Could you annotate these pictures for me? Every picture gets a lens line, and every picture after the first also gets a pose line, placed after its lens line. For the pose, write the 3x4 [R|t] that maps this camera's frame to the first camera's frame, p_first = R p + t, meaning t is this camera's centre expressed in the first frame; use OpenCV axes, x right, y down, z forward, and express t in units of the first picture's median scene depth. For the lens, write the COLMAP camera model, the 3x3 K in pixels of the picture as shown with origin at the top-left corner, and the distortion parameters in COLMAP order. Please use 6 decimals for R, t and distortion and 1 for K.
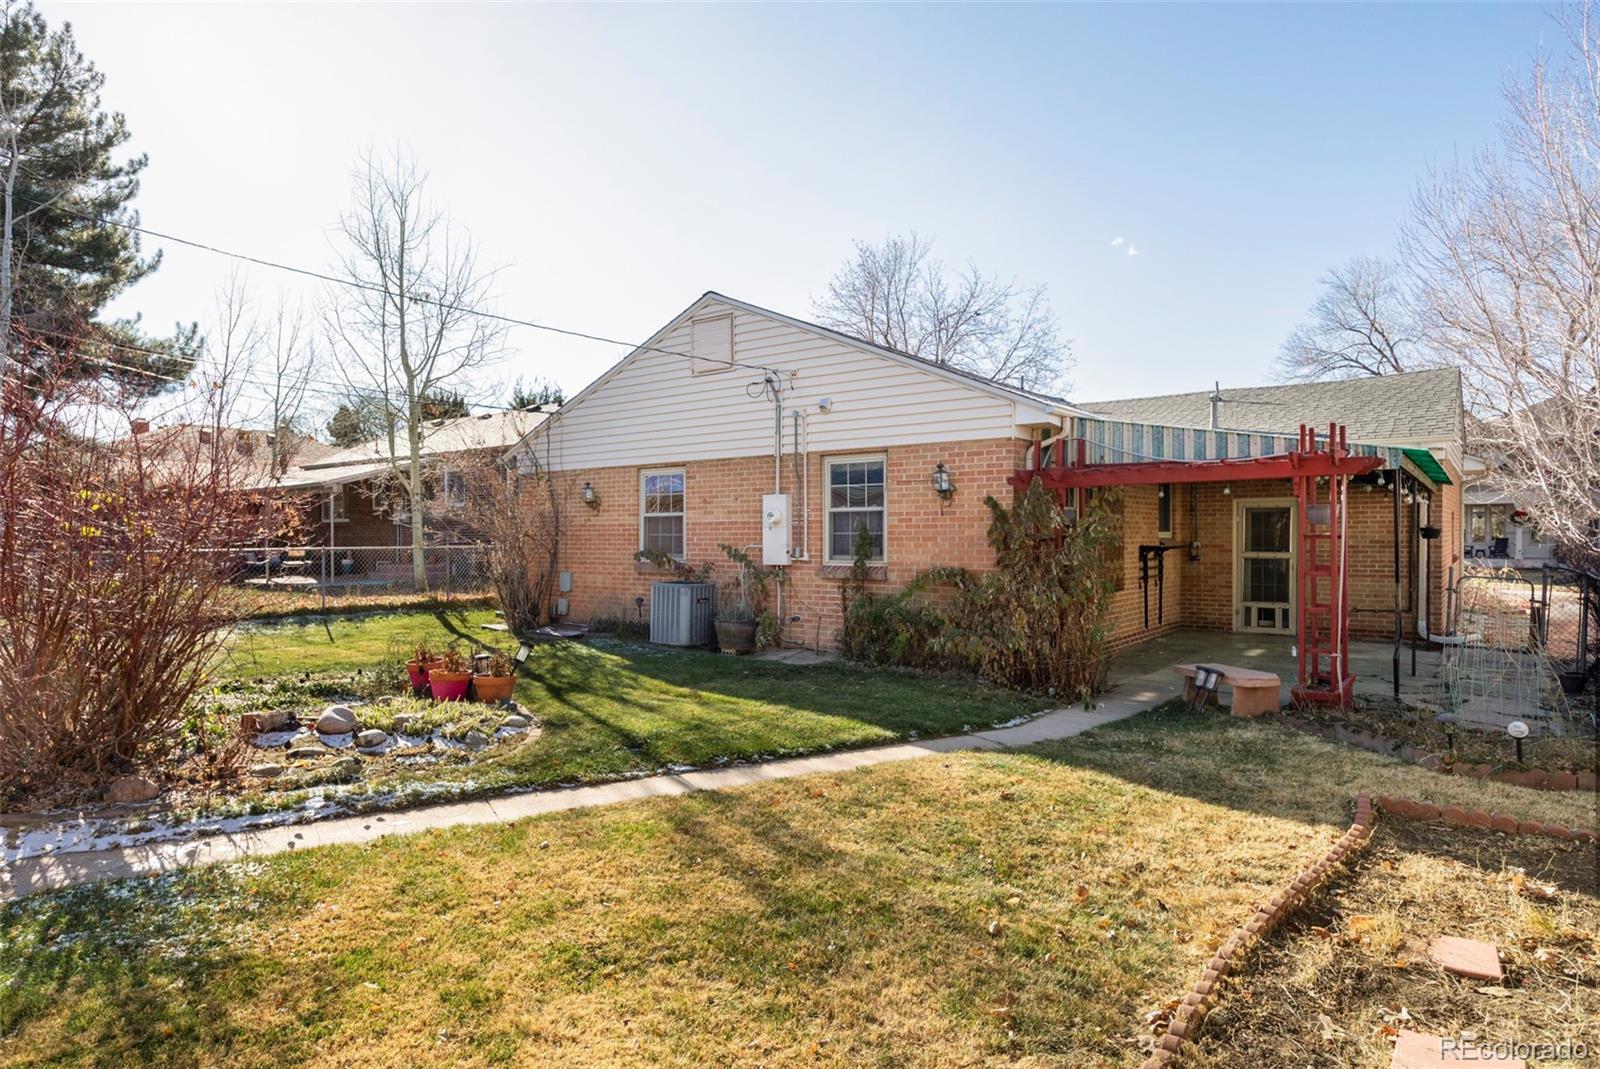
lens RADIAL K [[893.3, 0, 804.8], [0, 893.3, 535.3], [0, 0, 1]] dist [0.000836, 0.001595]
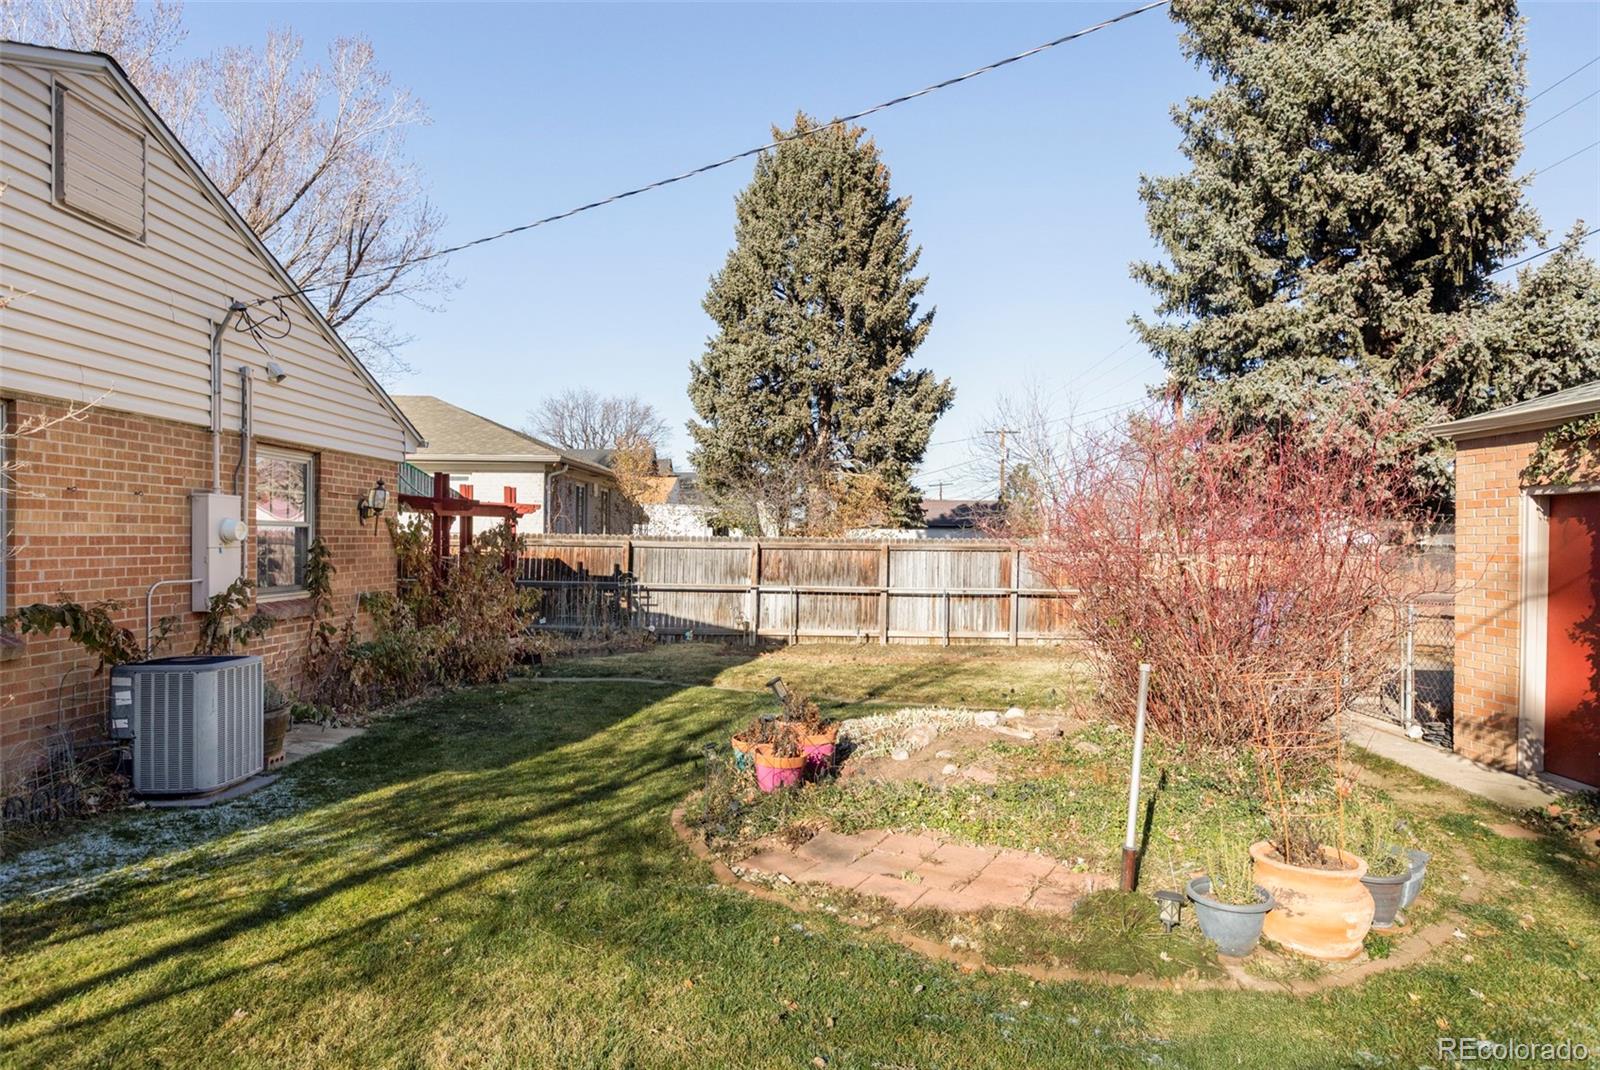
lens RADIAL K [[893.3, 0, 799.1], [0, 893.3, 541.1], [0, 0, 1]] dist [0.000836, 0.001595]
pose [[-0.580614, -0.000609, 0.814179, -0.770359], [-0.008387, 0.999951, -0.005233, -0.014274], [-0.814136, -0.009866, -0.580591, 1.052576]]
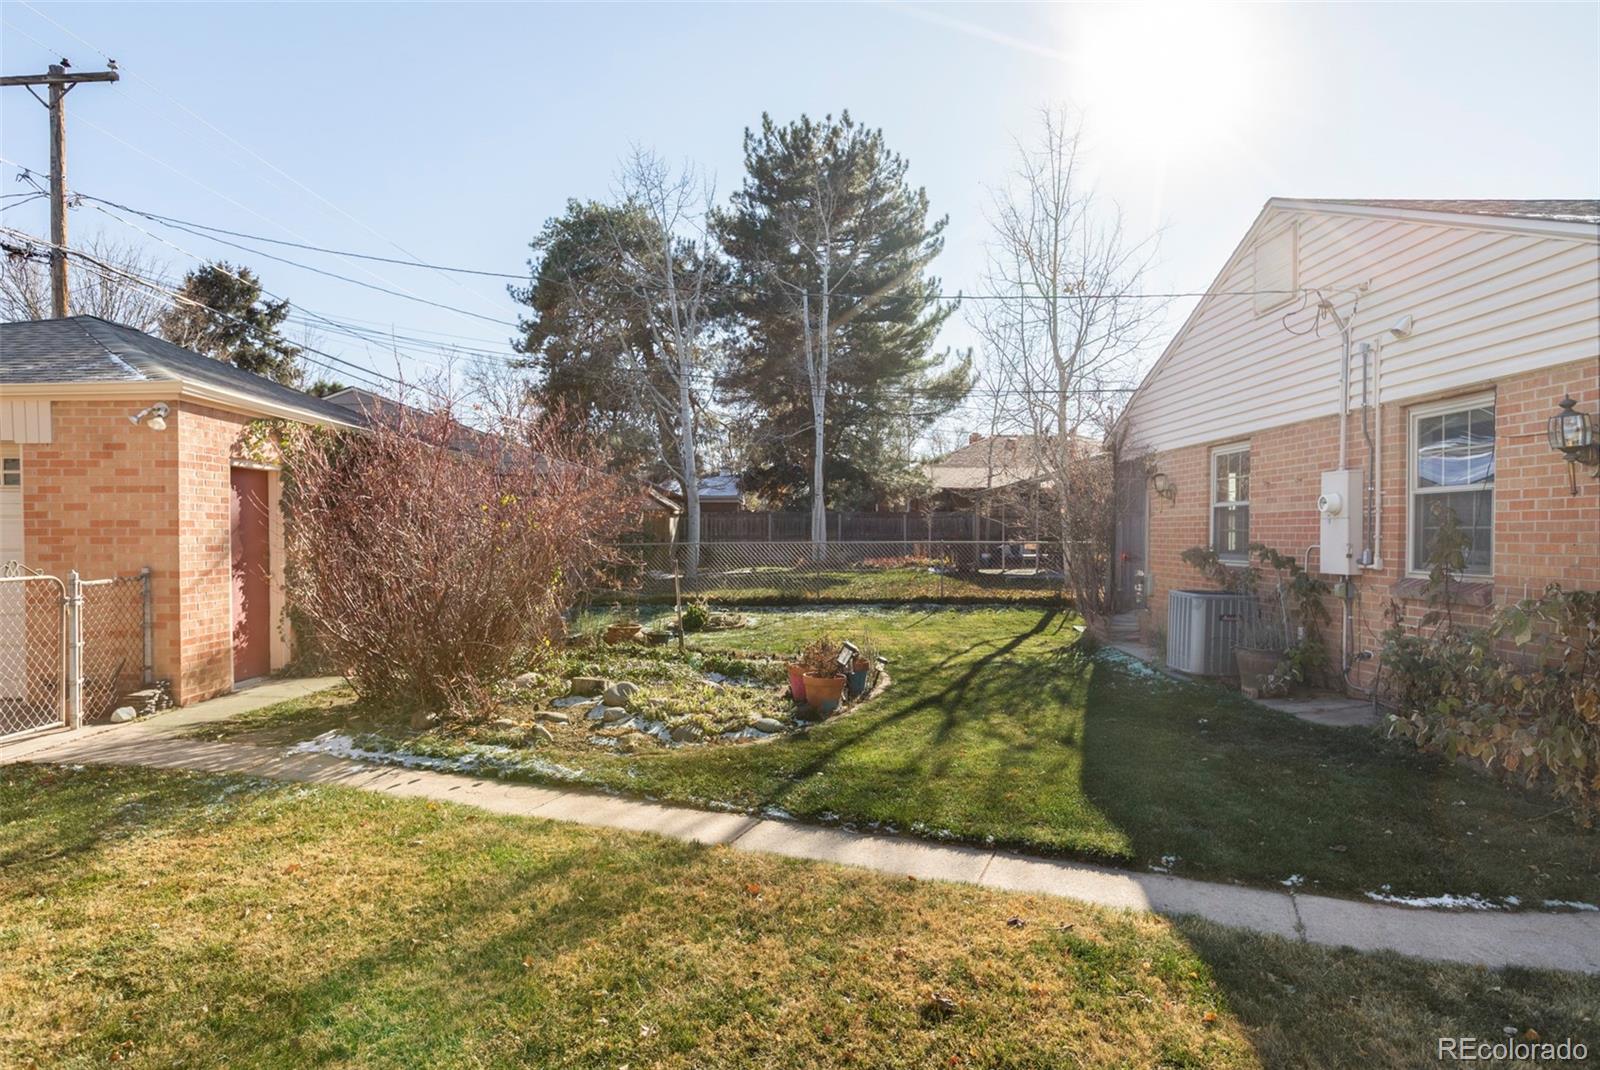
lens RADIAL K [[893.3, 0, 802.6], [0, 893.3, 544.9], [0, 0, 1]] dist [0.000836, 0.001595]
pose [[0.609347, 0.014524, -0.792771, 0.265728], [-0.001626, 0.999853, 0.017068, -0.000261], [0.792902, -0.009111, 0.609281, 0.263513]]
